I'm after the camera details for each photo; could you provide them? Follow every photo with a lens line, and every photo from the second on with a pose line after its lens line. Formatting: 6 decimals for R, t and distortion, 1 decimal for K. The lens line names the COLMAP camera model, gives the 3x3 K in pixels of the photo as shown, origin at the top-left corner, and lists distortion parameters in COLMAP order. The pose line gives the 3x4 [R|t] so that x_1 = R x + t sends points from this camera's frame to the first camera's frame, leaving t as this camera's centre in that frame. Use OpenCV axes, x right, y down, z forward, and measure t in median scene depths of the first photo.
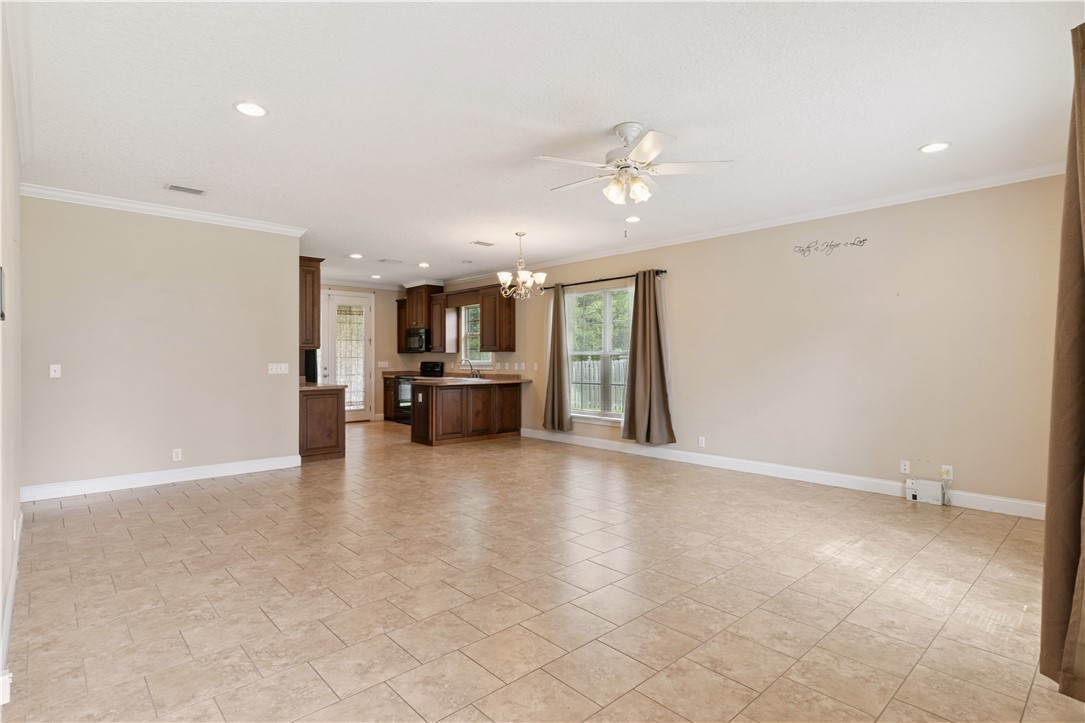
lens RADIAL K [[540.1, 0, 537.2], [0, 540.1, 361.8], [0, 0, 1]] dist [-0.002847, -0.000814]
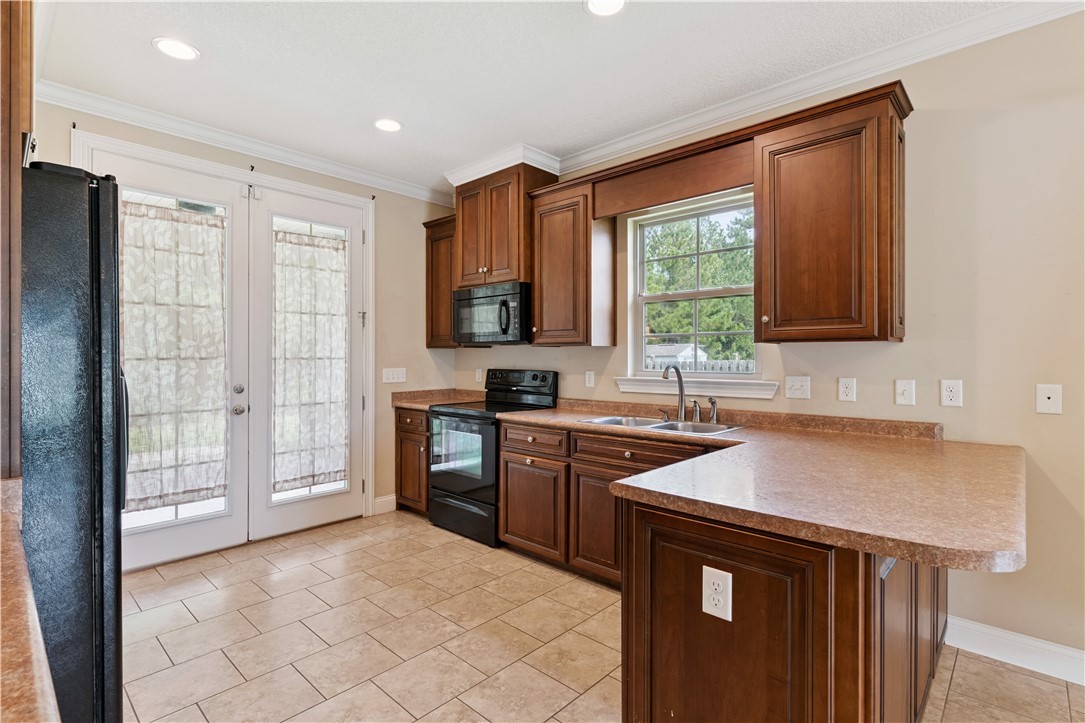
lens RADIAL K [[515.5, 0, 542.4], [0, 515.5, 356.2], [0, 0, 1]] dist [-0.001769, 0.000973]
pose [[0.996553, 0.000821, 0.082952, -0.215751], [-0.000226, 0.999974, -0.007180, -0.007234], [-0.082956, 0.007137, 0.996528, 0.629211]]
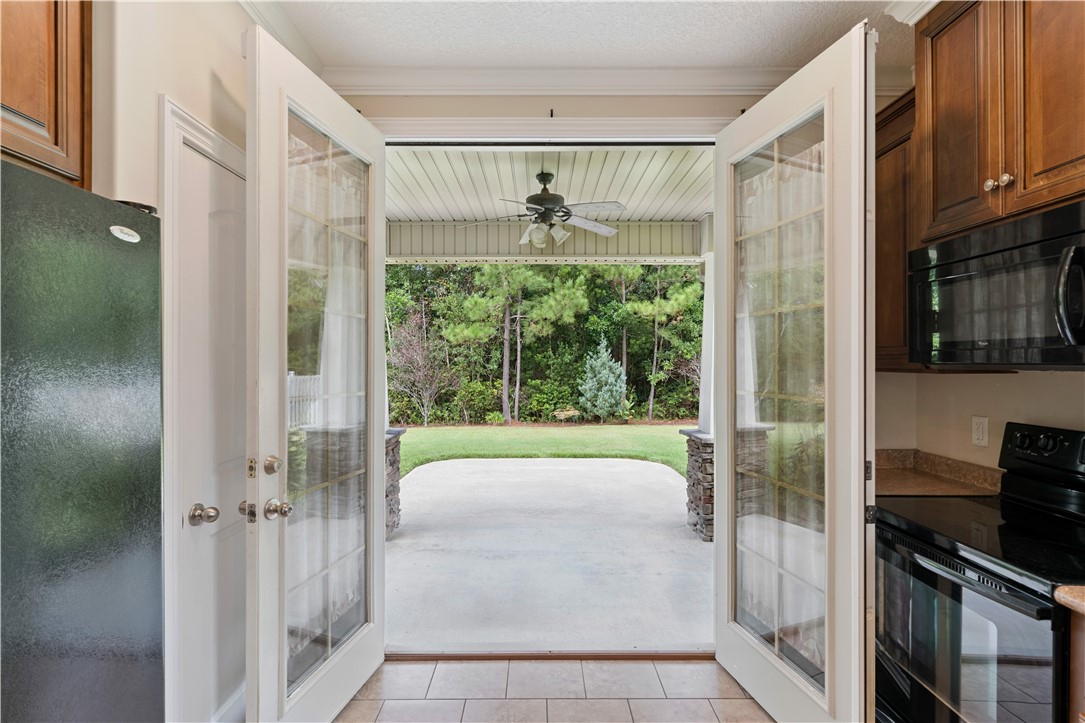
lens RADIAL K [[515.5, 0, 522.2], [0, 515.5, 363.0], [0, 0, 1]] dist [-0.001769, 0.000973]
pose [[0.727754, 0.000047, -0.685838, -0.225536], [-0.009608, 0.999903, -0.010127, -0.017590], [0.685771, 0.013959, 0.727684, 0.804328]]
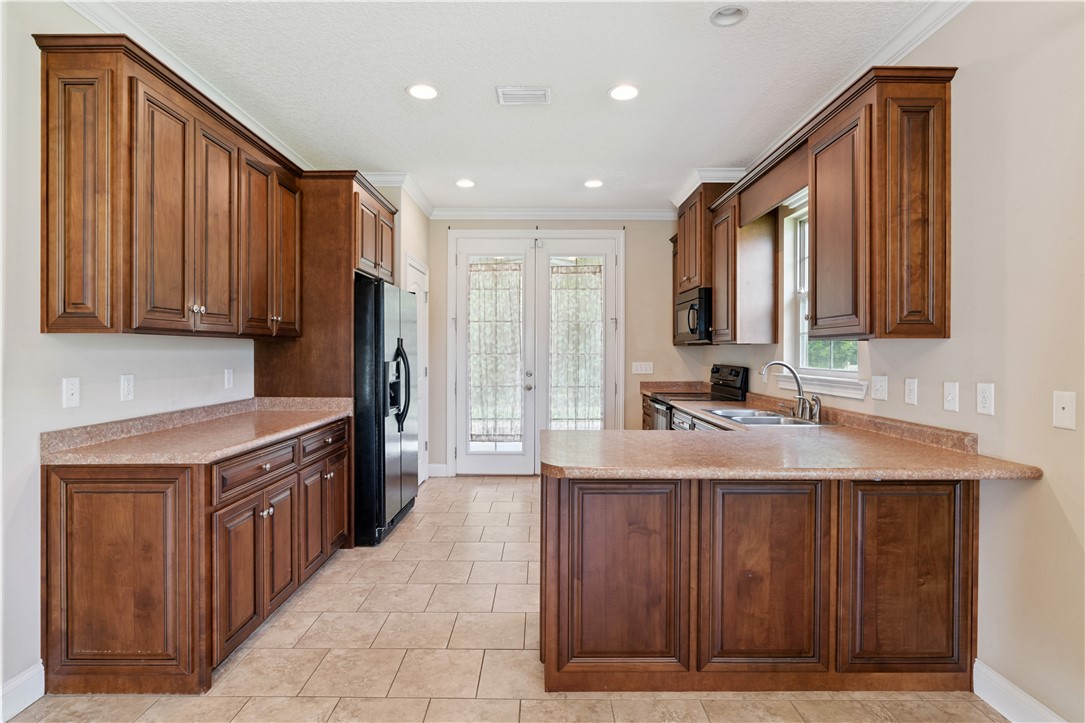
lens RADIAL K [[549.8, 0, 543.8], [0, 549.8, 353.9], [0, 0, 1]] dist [-0.001308, -0.000016]
pose [[0.744381, 0.005276, -0.667734, -0.008950], [-0.007056, 0.999975, 0.000036, -0.008036], [0.667718, 0.004685, 0.744400, 0.581145]]
